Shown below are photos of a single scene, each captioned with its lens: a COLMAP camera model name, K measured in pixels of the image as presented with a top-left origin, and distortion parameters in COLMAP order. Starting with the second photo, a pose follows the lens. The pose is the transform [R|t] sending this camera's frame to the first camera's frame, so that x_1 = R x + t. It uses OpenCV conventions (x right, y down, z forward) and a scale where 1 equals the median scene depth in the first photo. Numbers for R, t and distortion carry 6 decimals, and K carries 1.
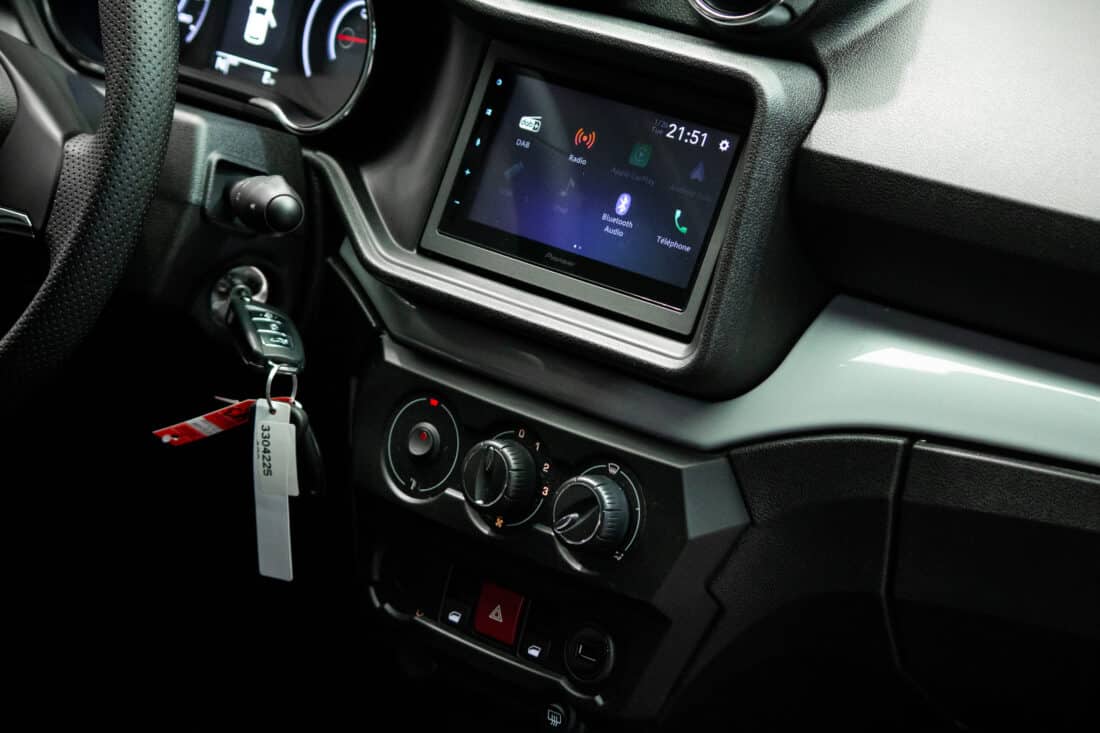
lens RADIAL K [[3120.9, 0, 553.9], [0, 3120.9, 355.7], [0, 0, 1]] dist [-0.196142, 0.000000]
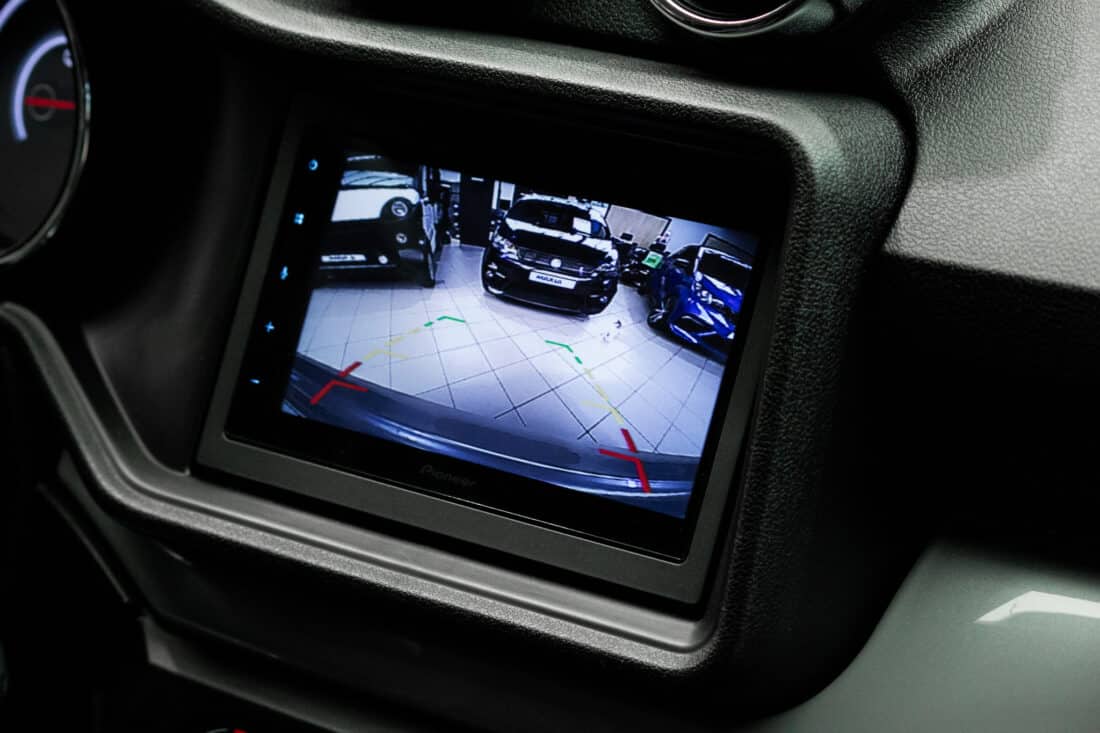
lens RADIAL K [[3701.6, 0, 554.4], [0, 3701.6, 371.9], [0, 0, 1]] dist [-0.030315, 0.000000]
pose [[0.995751, -0.075045, 0.053373, -0.012776], [0.075658, 0.997088, -0.009559, -0.040686], [-0.052500, 0.013557, 0.998529, 0.328042]]
